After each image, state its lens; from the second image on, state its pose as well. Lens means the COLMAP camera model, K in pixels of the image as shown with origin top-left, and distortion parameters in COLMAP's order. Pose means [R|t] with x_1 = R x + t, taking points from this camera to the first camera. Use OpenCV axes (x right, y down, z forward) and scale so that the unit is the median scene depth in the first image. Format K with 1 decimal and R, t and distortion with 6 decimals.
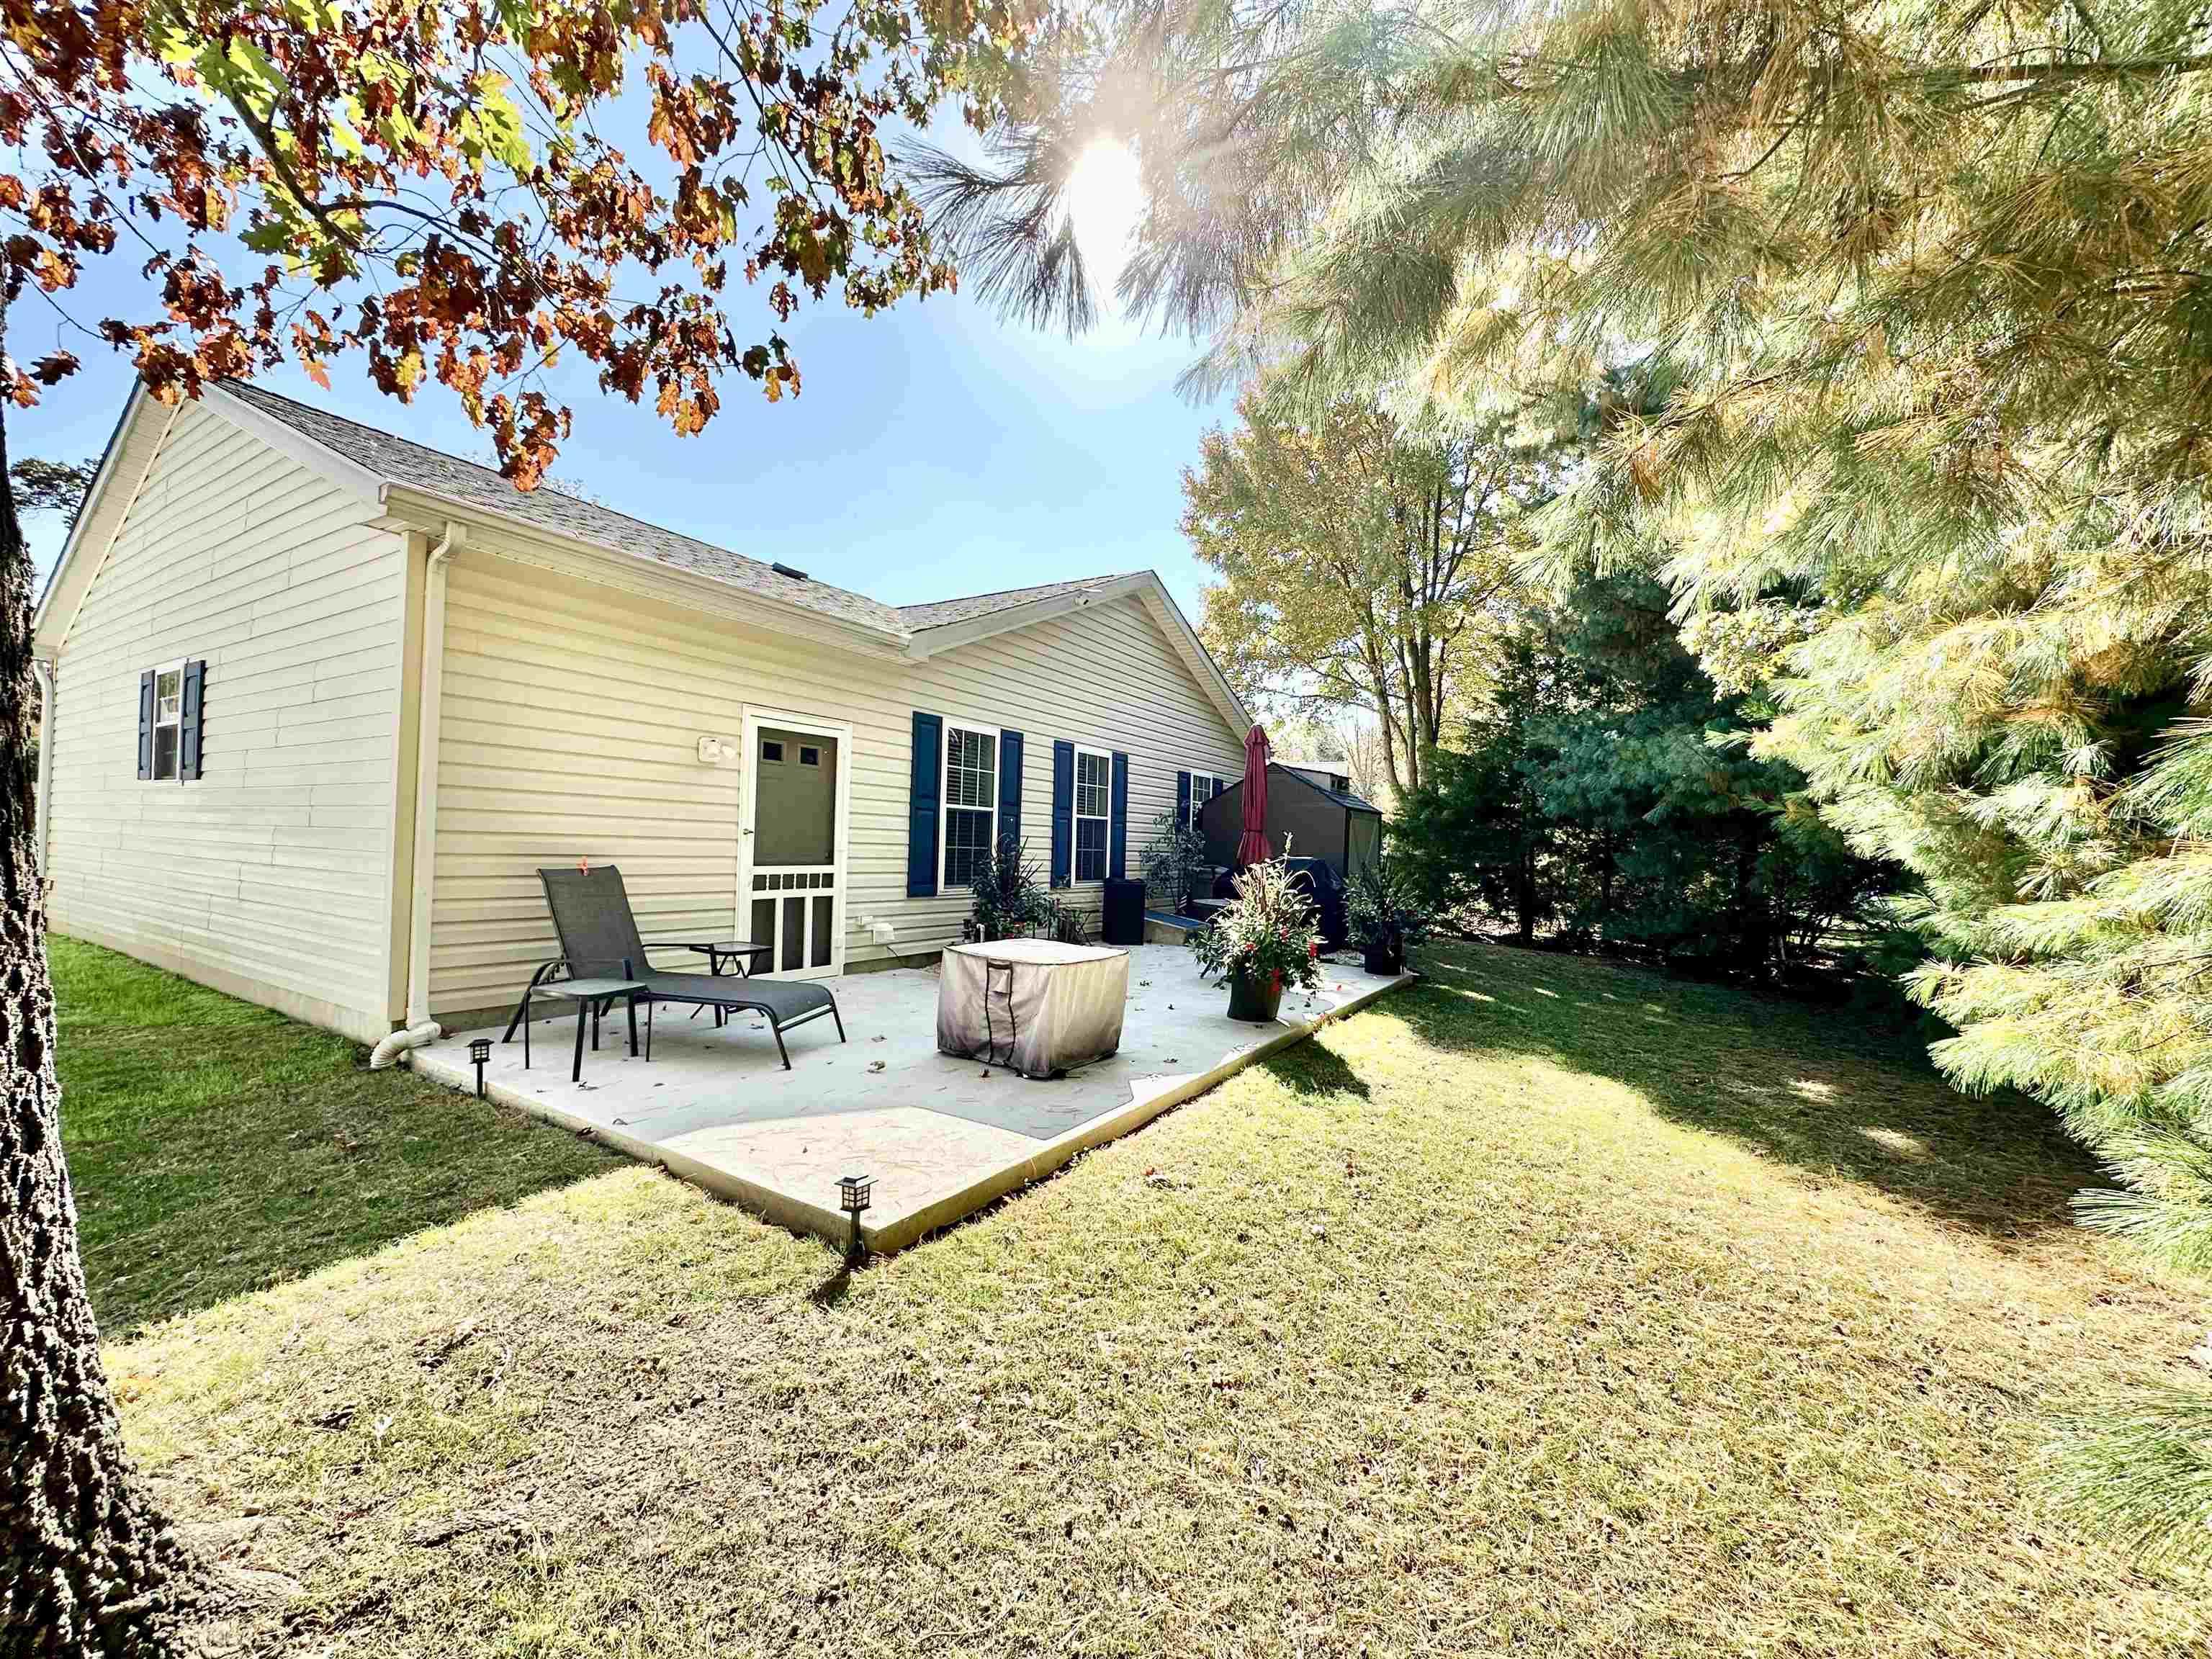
lens RADIAL K [[883.8, 0, 1106.9], [0, 883.8, 821.2], [0, 0, 1]] dist [-0.002236, -0.000150]
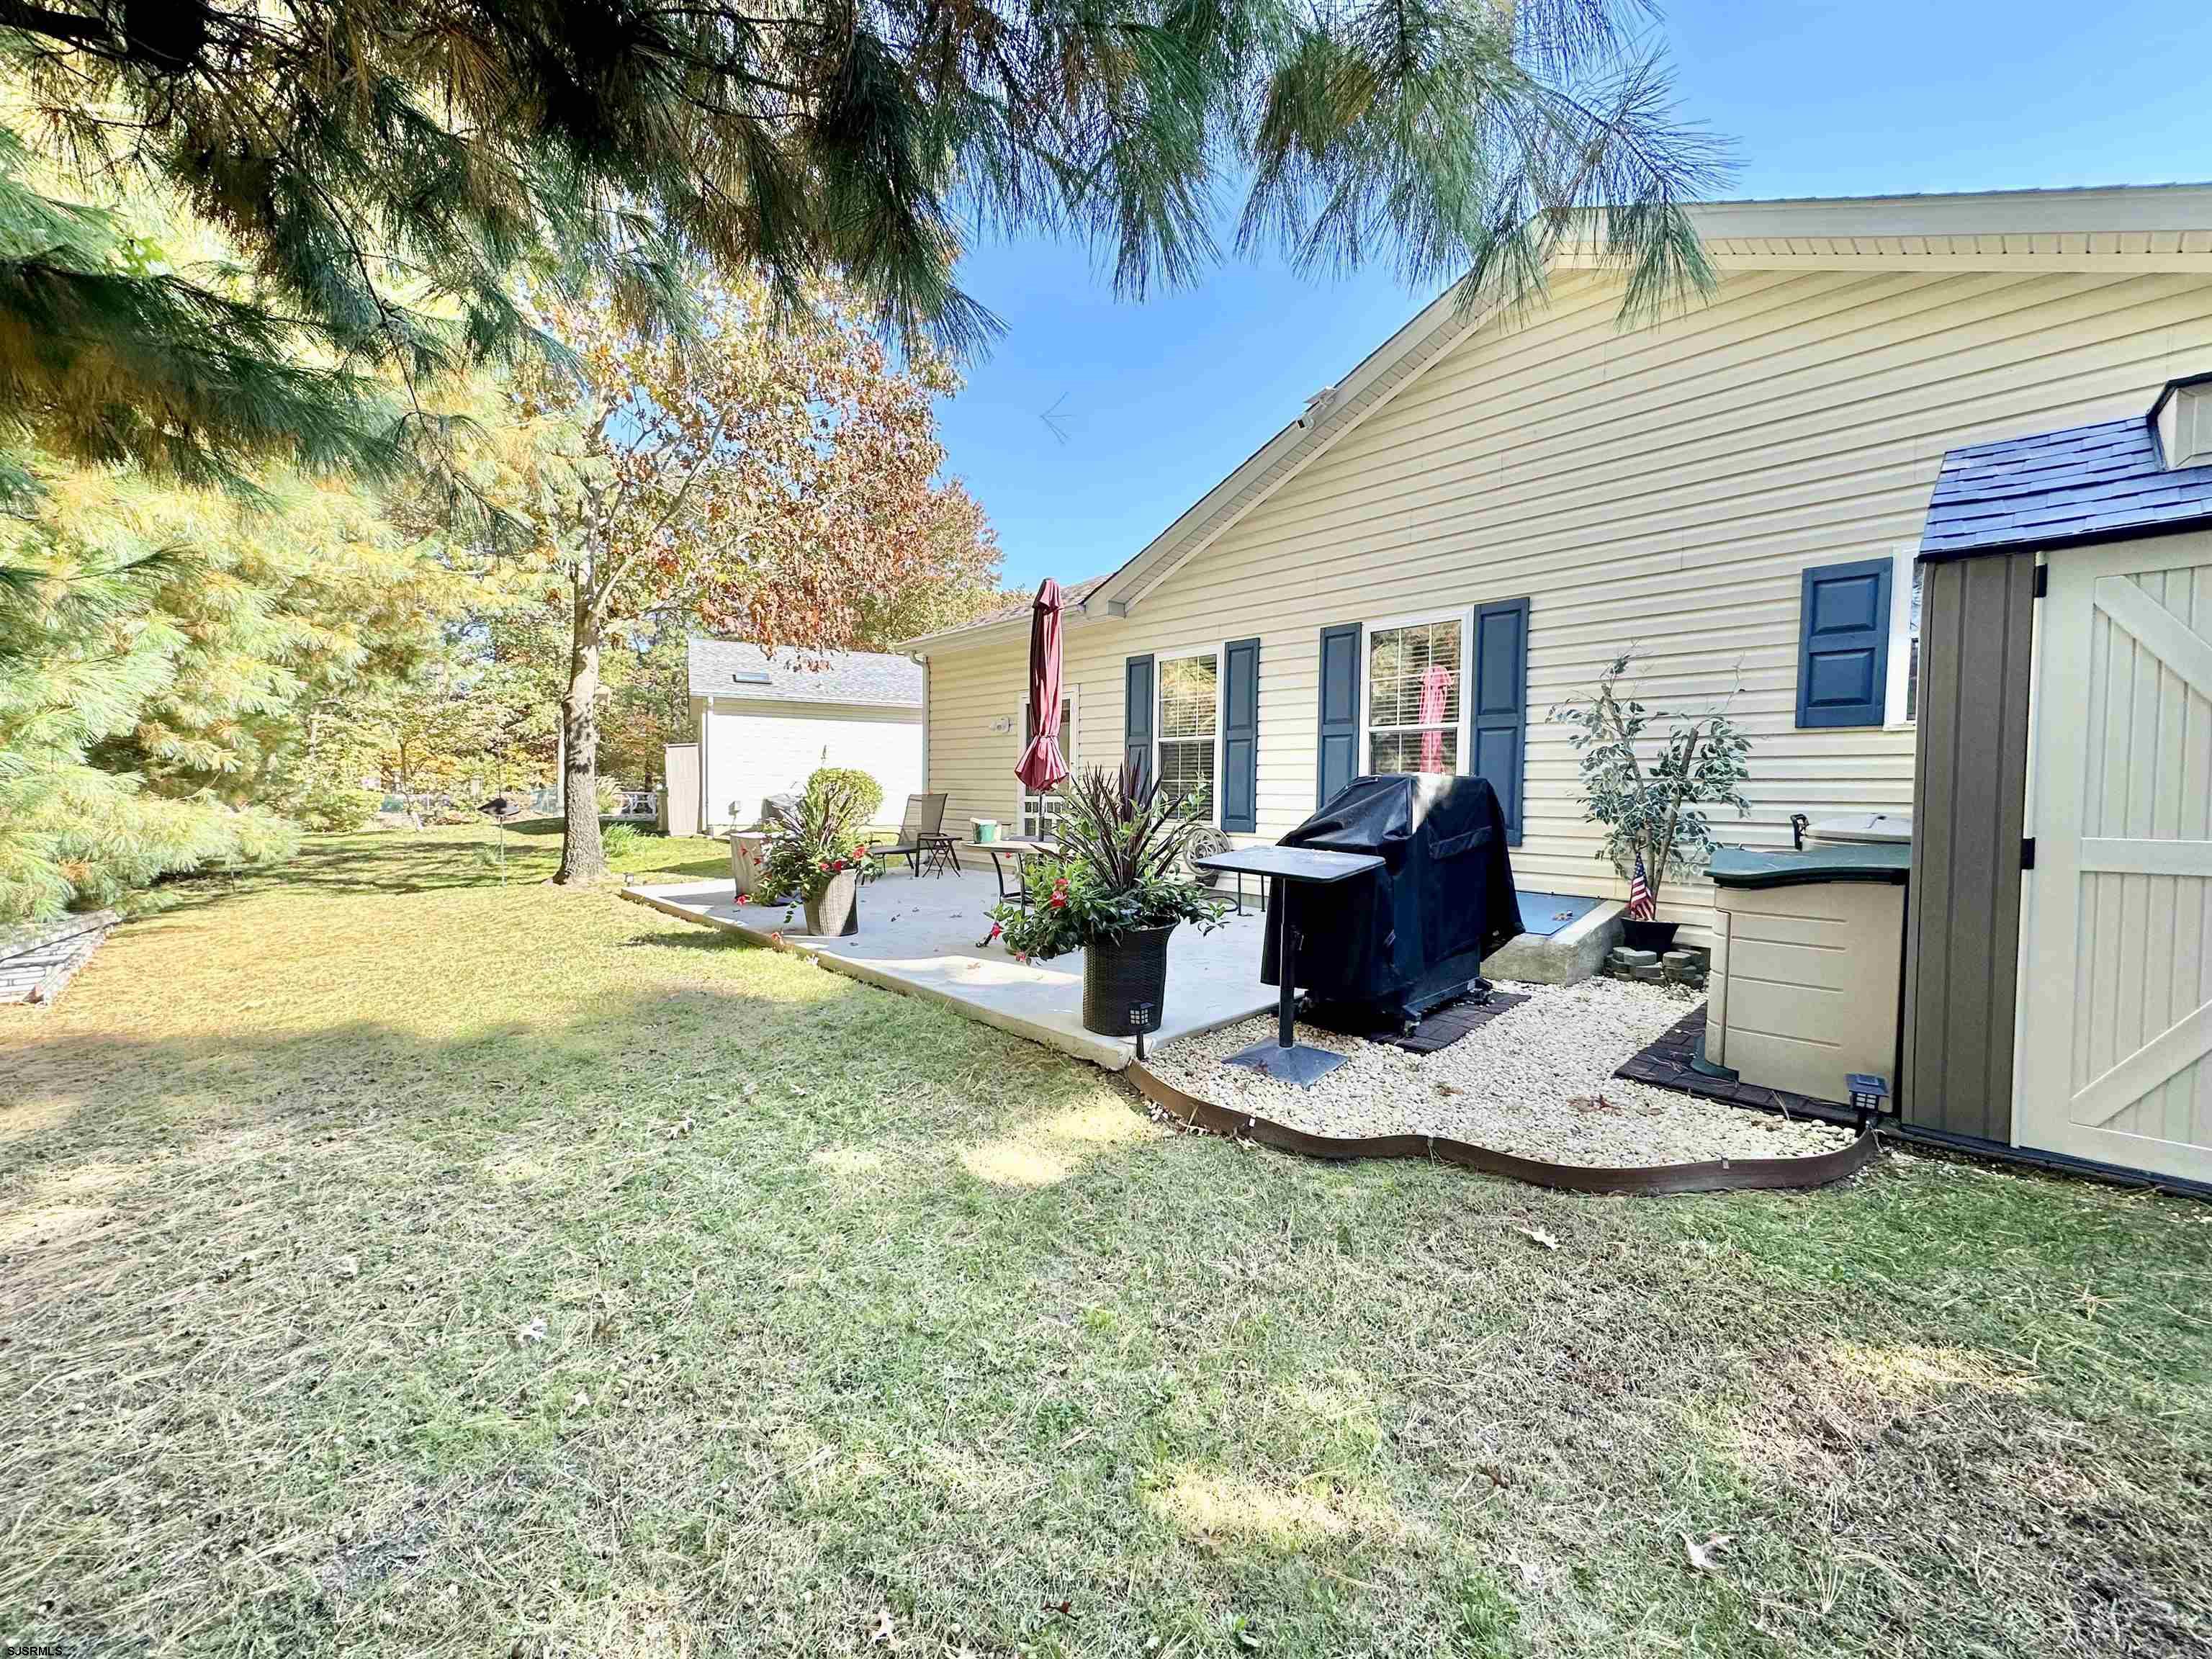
lens RADIAL K [[880.3, 0, 1107.3], [0, 880.3, 827.4], [0, 0, 1]] dist [-0.003247, 0.000486]
pose [[-0.262705, 0.029732, -0.964418, 0.709778], [0.030766, 0.999275, 0.022426, 0.051177], [0.964385, -0.023780, -0.263430, 1.050221]]
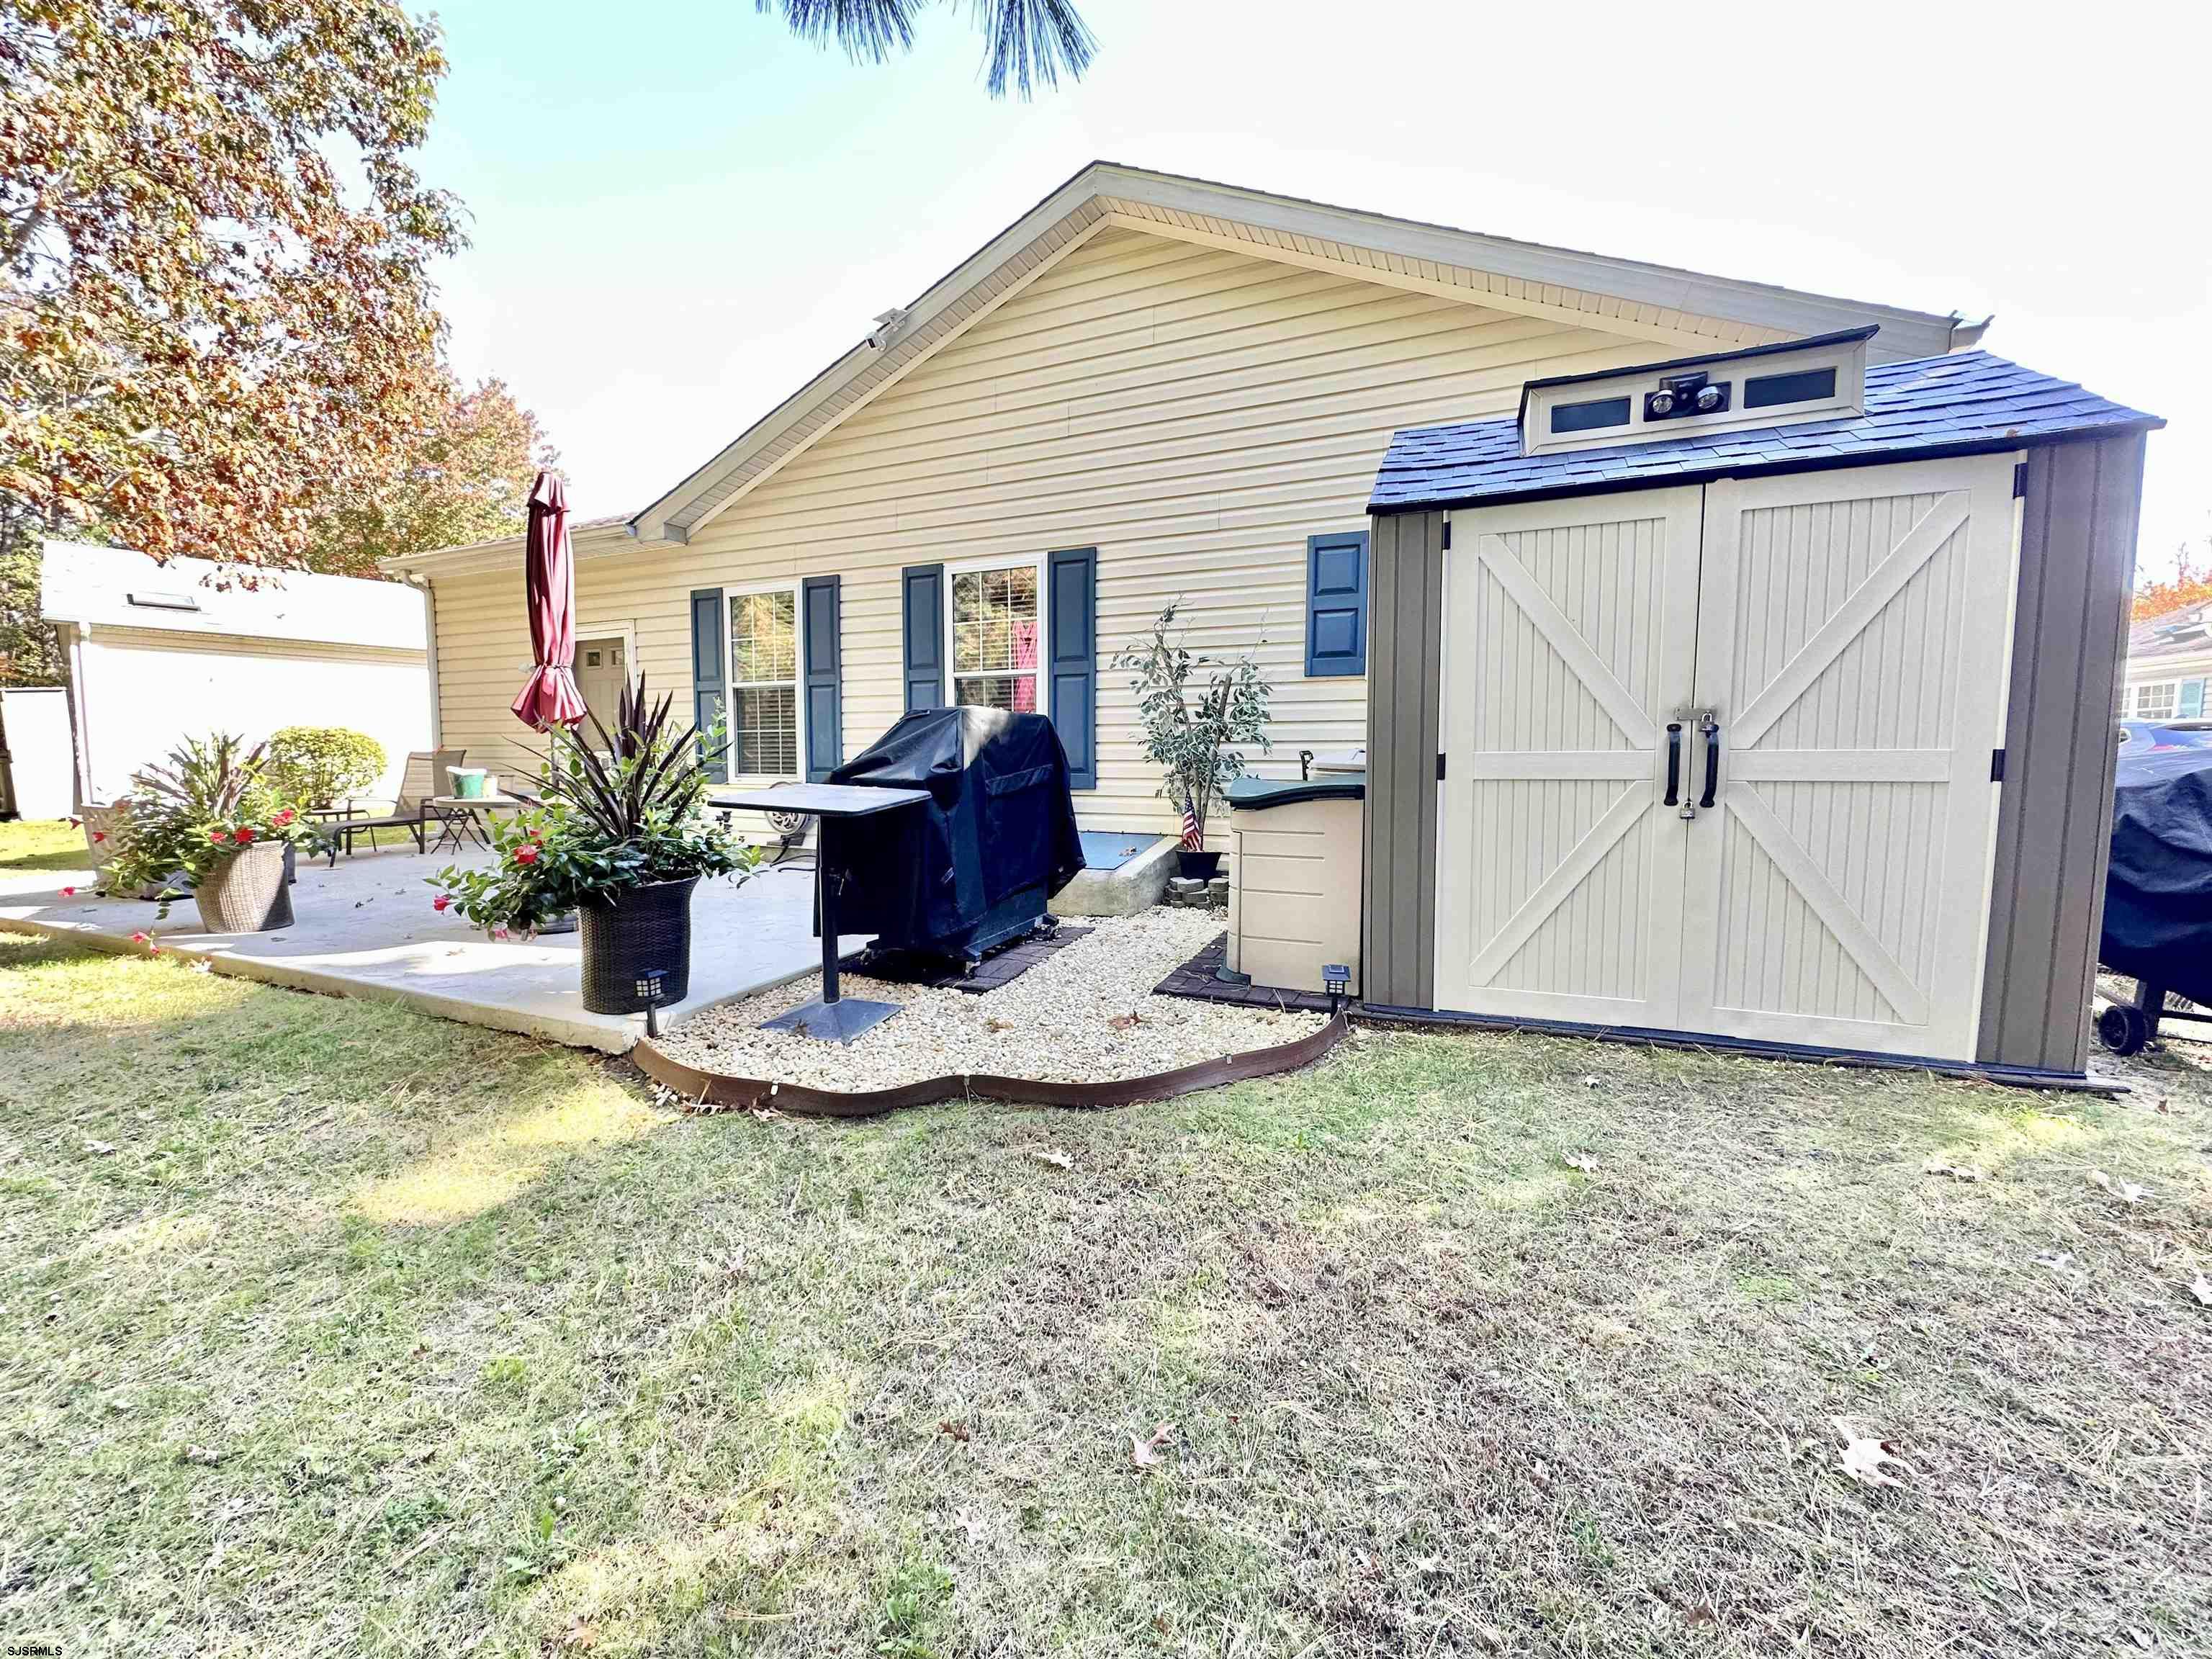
lens RADIAL K [[880.3, 0, 1107.3], [0, 880.3, 827.4], [0, 0, 1]] dist [-0.003247, 0.000486]
pose [[0.140200, 0.068327, -0.987763, 0.677268], [0.044243, 0.996187, 0.075189, 0.067446], [0.989134, -0.054243, 0.136642, 1.087307]]
